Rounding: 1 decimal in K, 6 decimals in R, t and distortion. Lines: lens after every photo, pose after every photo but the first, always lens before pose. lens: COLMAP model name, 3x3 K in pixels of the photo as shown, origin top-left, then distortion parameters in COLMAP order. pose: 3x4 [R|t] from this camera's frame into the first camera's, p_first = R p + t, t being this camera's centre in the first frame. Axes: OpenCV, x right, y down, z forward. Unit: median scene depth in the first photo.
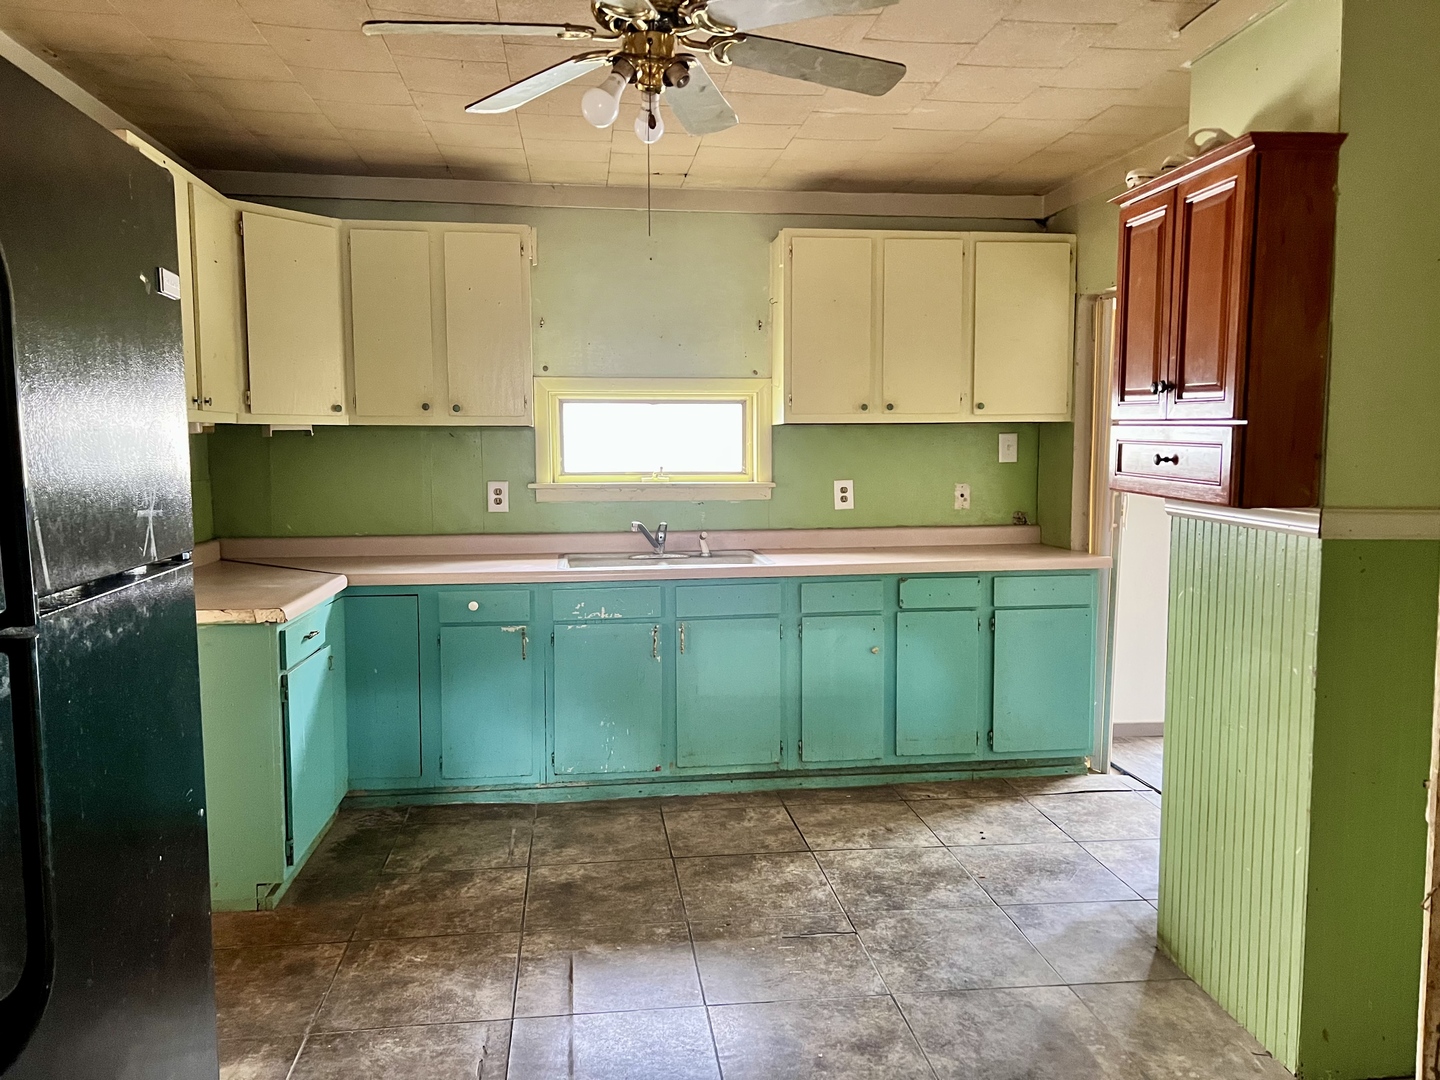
lens RADIAL K [[1094.5, 0, 732.7], [0, 1094.5, 538.7], [0, 0, 1]] dist [0.045571, -0.056168]
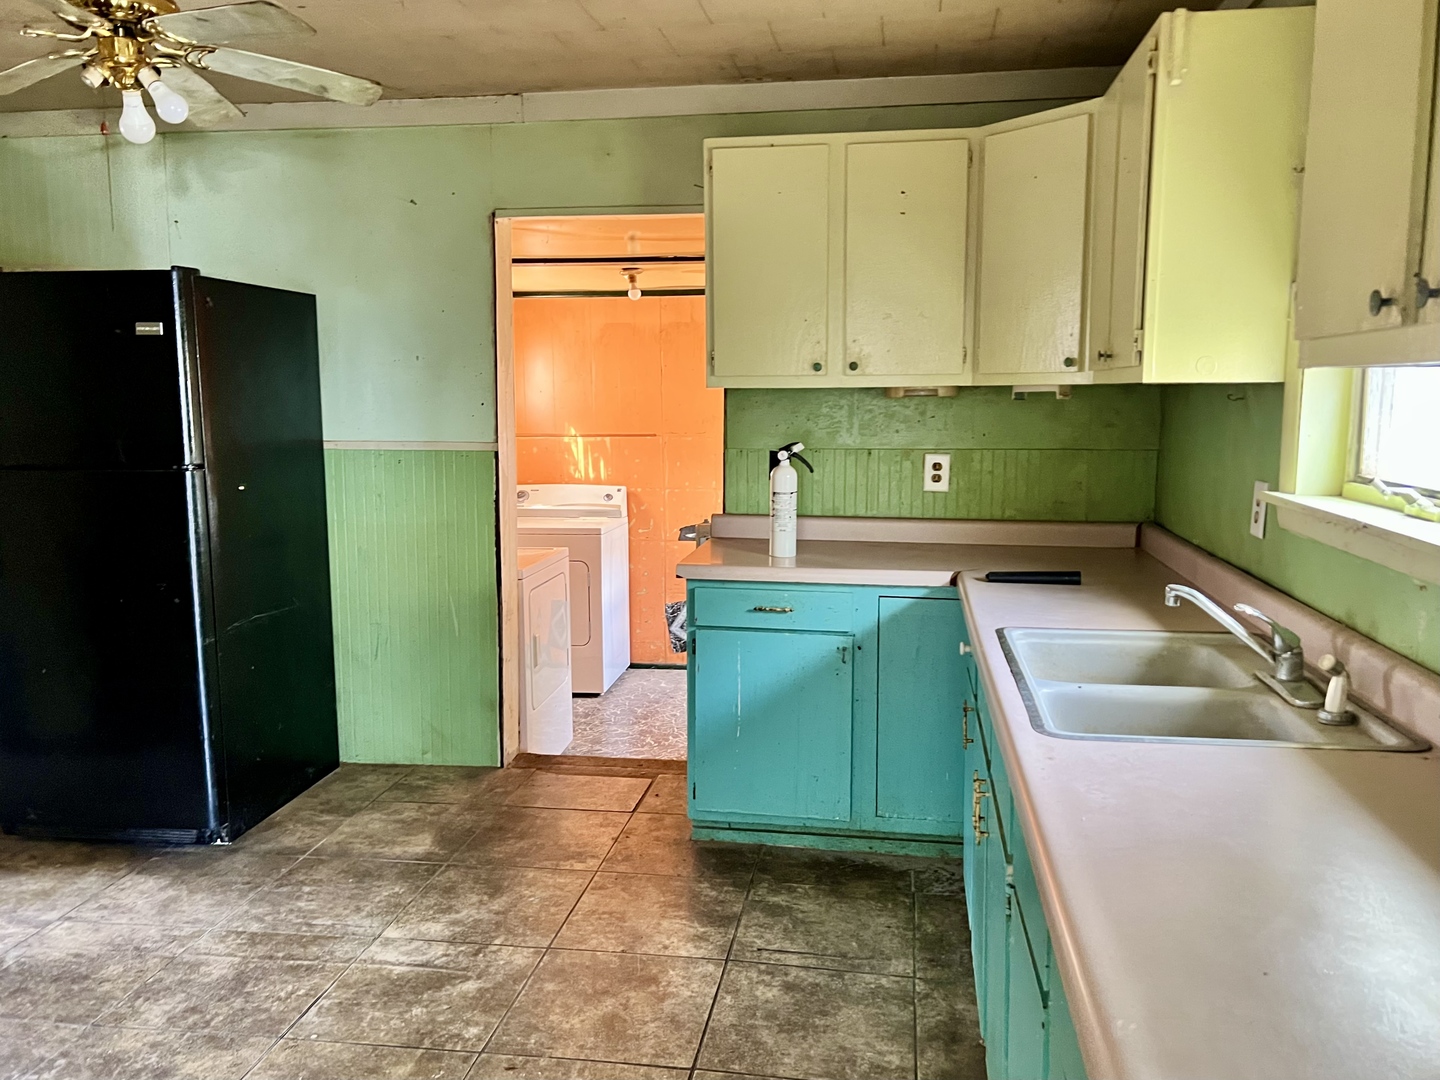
lens RADIAL K [[1094.5, 0, 682.3], [0, 1094.5, 525.8], [0, 0, 1]] dist [0.045571, -0.056168]
pose [[-0.298746, 0.118497, -0.946947, 0.516486], [-0.075637, 0.986200, 0.147272, -0.114863], [0.951330, 0.115621, -0.285661, 1.139838]]
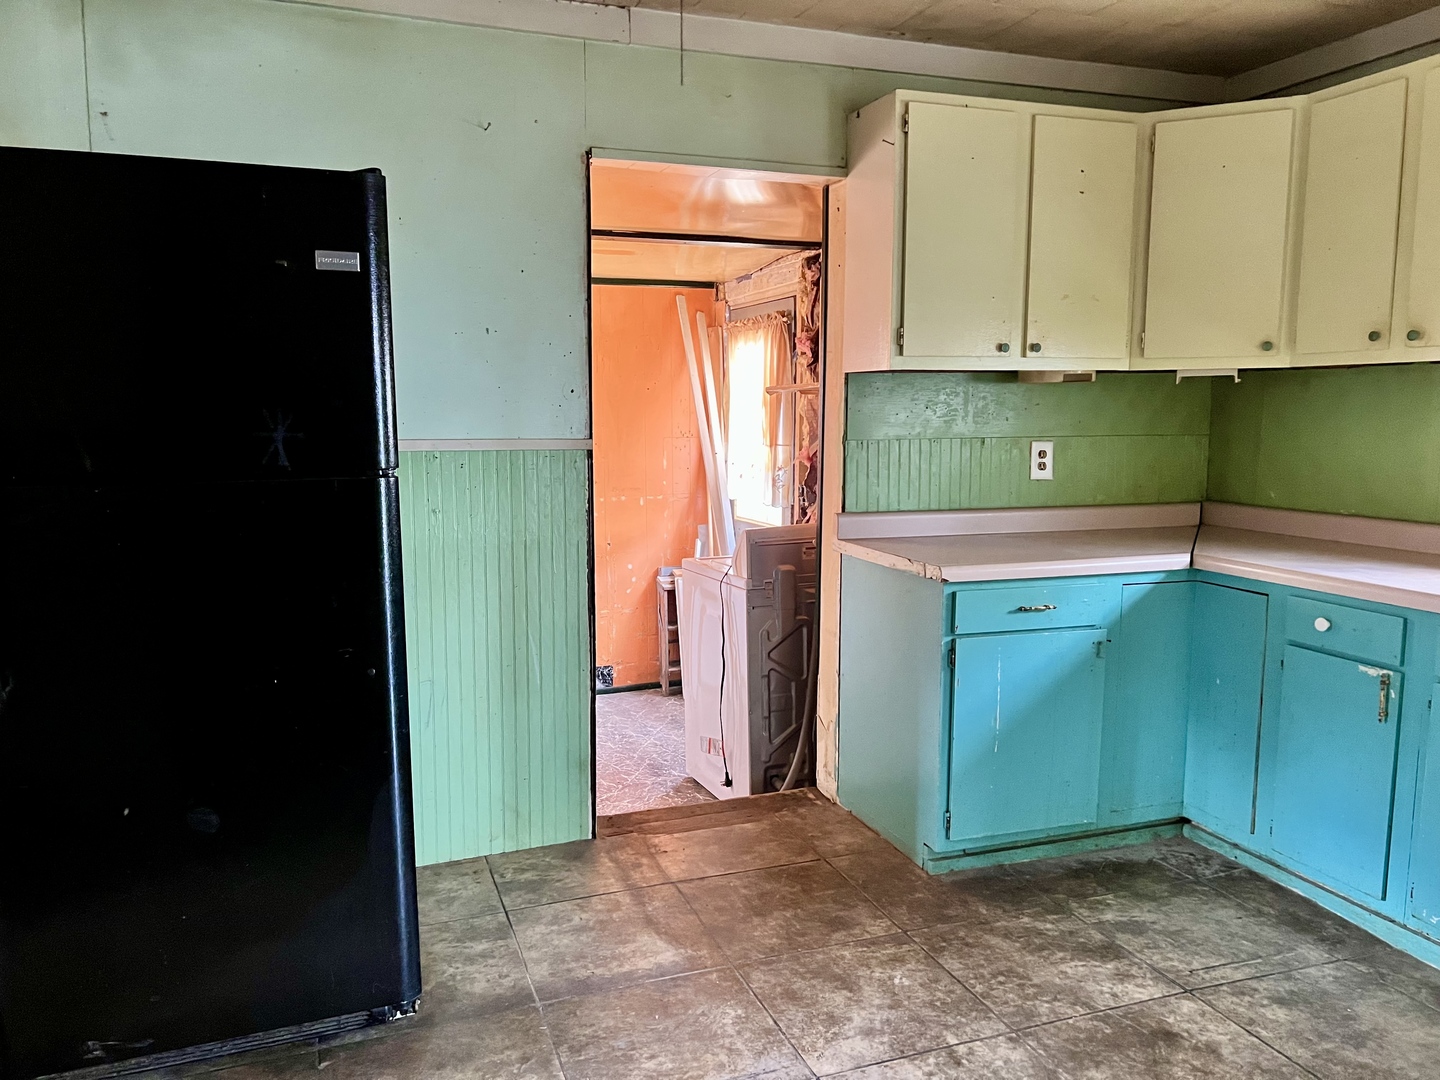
lens RADIAL K [[1094.5, 0, 678.5], [0, 1094.5, 533.5], [0, 0, 1]] dist [0.045571, -0.056168]
pose [[0.186839, 0.117793, -0.975303, 0.403936], [-0.079555, 0.991339, 0.104489, -0.040272], [0.979164, 0.058067, 0.194592, 0.518629]]
